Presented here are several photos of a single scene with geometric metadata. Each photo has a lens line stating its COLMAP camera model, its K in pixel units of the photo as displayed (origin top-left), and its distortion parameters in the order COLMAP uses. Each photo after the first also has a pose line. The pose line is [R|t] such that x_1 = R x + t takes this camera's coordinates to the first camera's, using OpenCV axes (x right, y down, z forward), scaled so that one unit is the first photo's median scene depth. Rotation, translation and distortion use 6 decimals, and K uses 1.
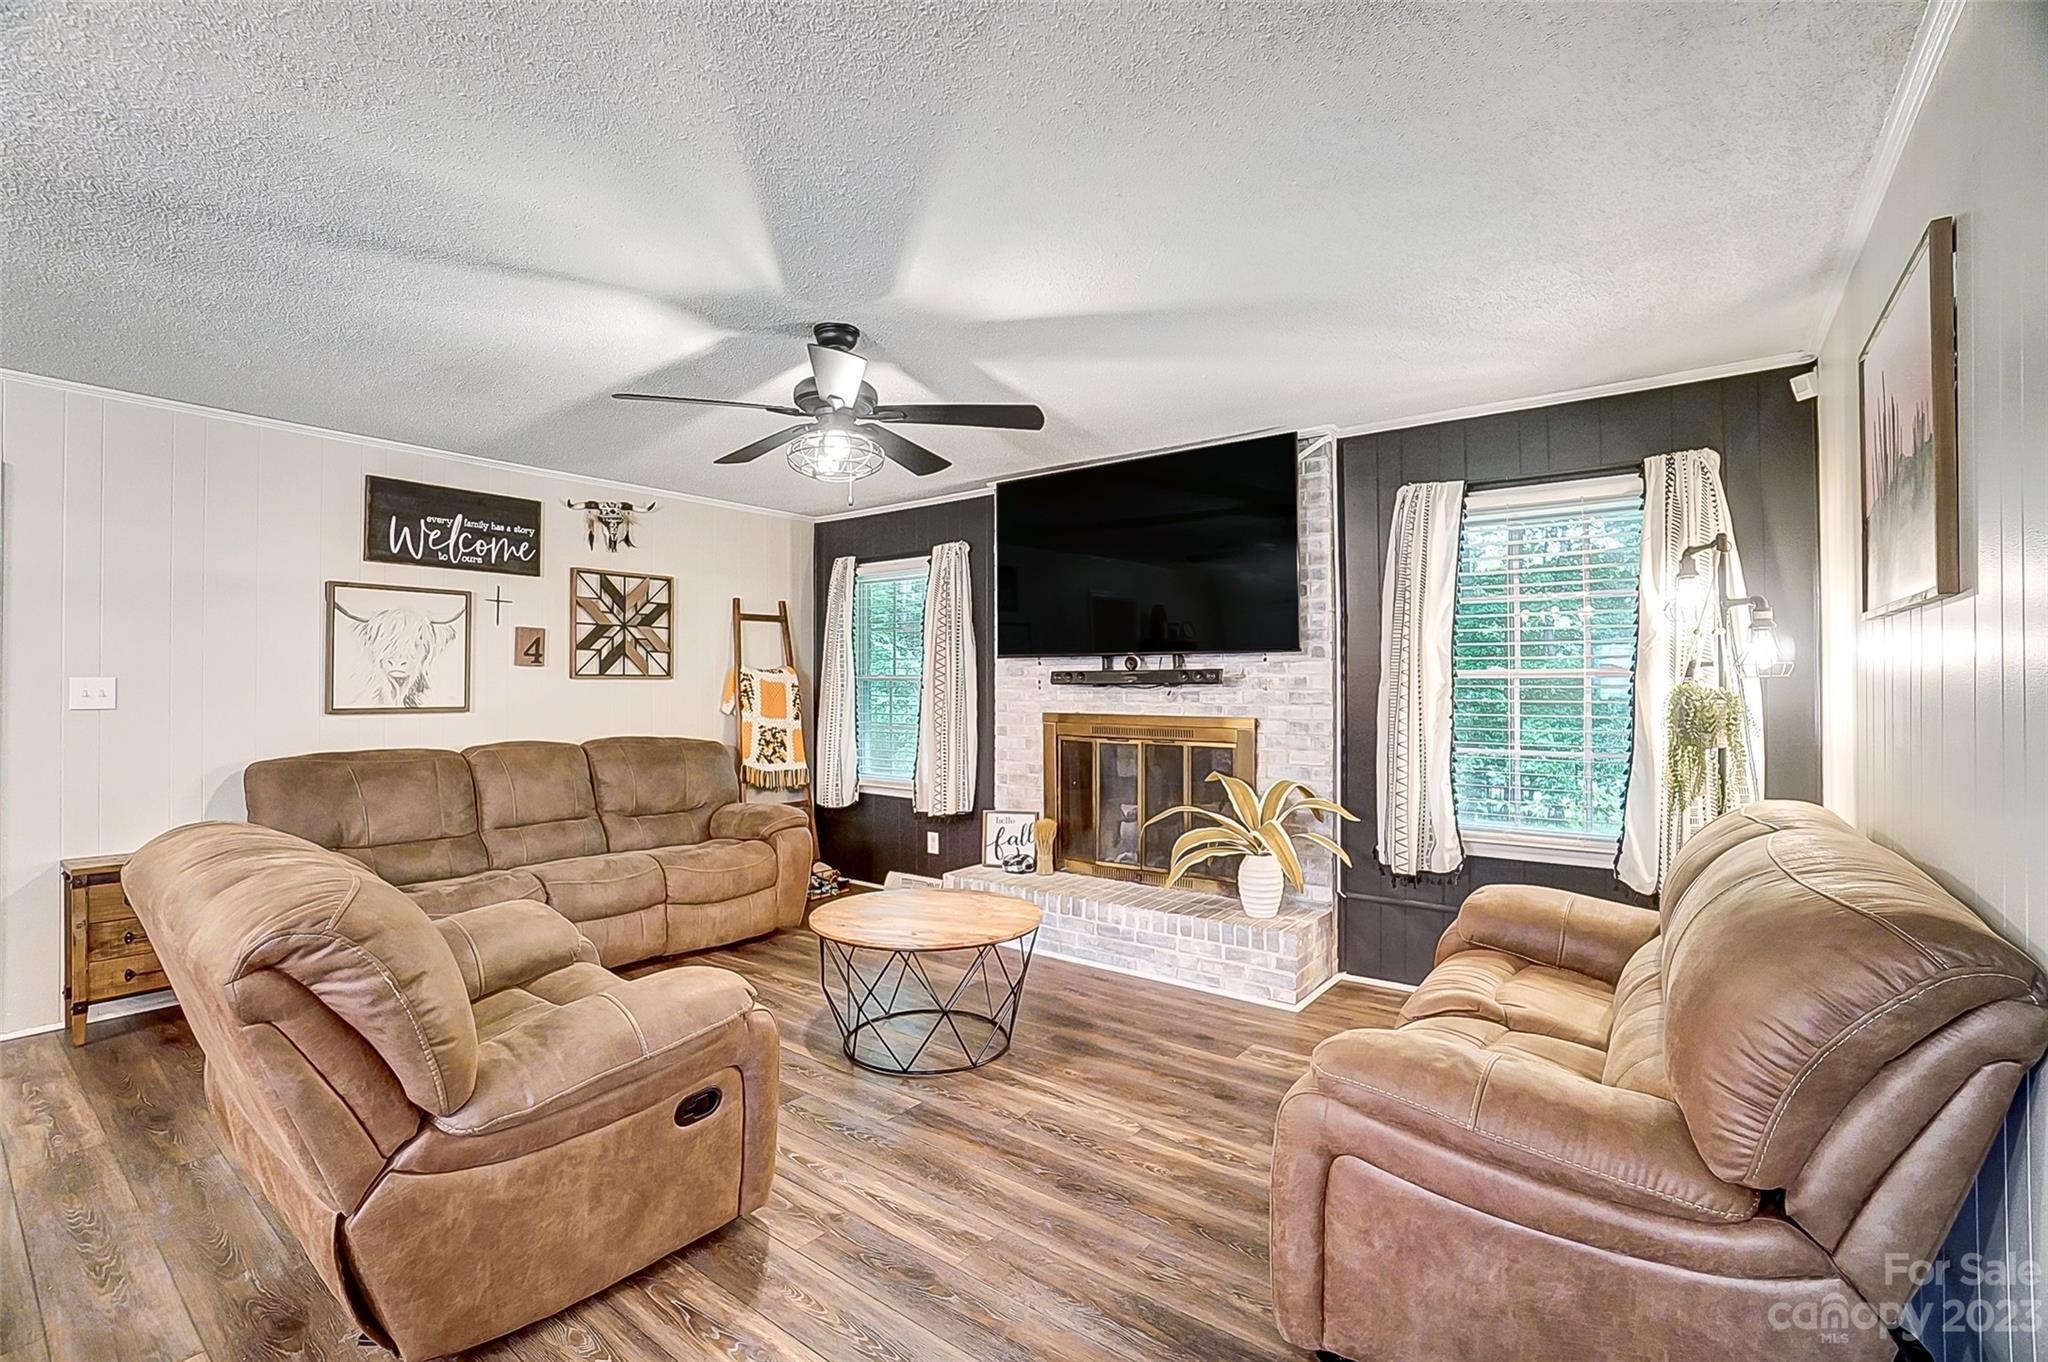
lens RADIAL K [[920.9, 0, 1013.1], [0, 920.9, 682.6], [0, 0, 1]] dist [-0.081987, 0.028767]
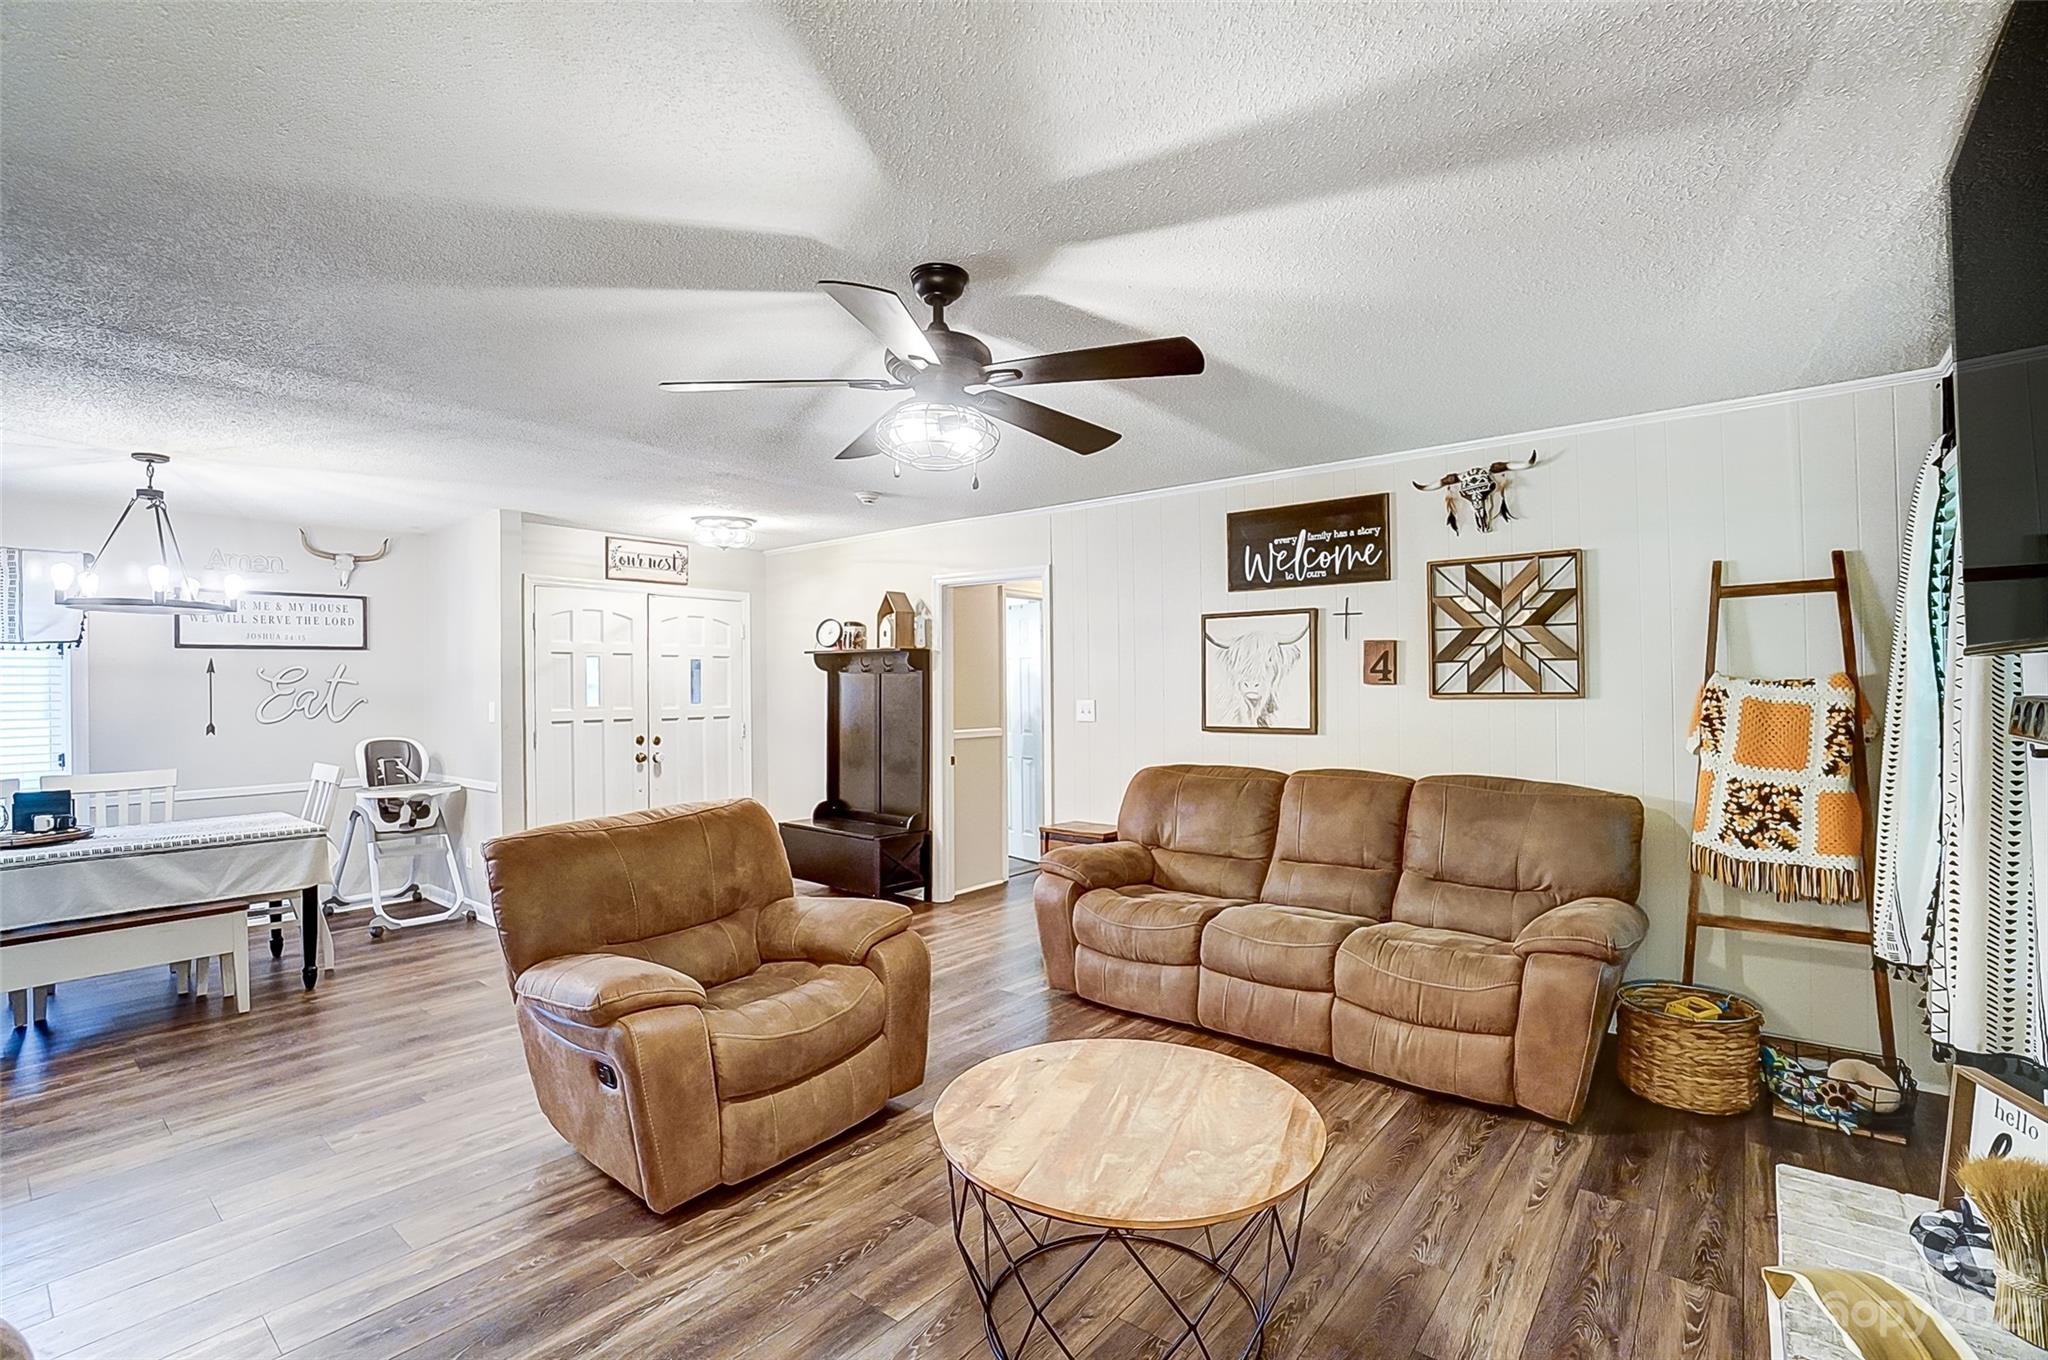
lens RADIAL K [[920.9, 0, 1013.1], [0, 920.9, 681.6], [0, 0, 1]] dist [-0.081987, 0.028767]
pose [[-0.049407, -0.003292, -0.998773, 0.351956], [0.016741, 0.999851, -0.004124, -0.022643], [0.998638, -0.016924, -0.049344, 0.671438]]
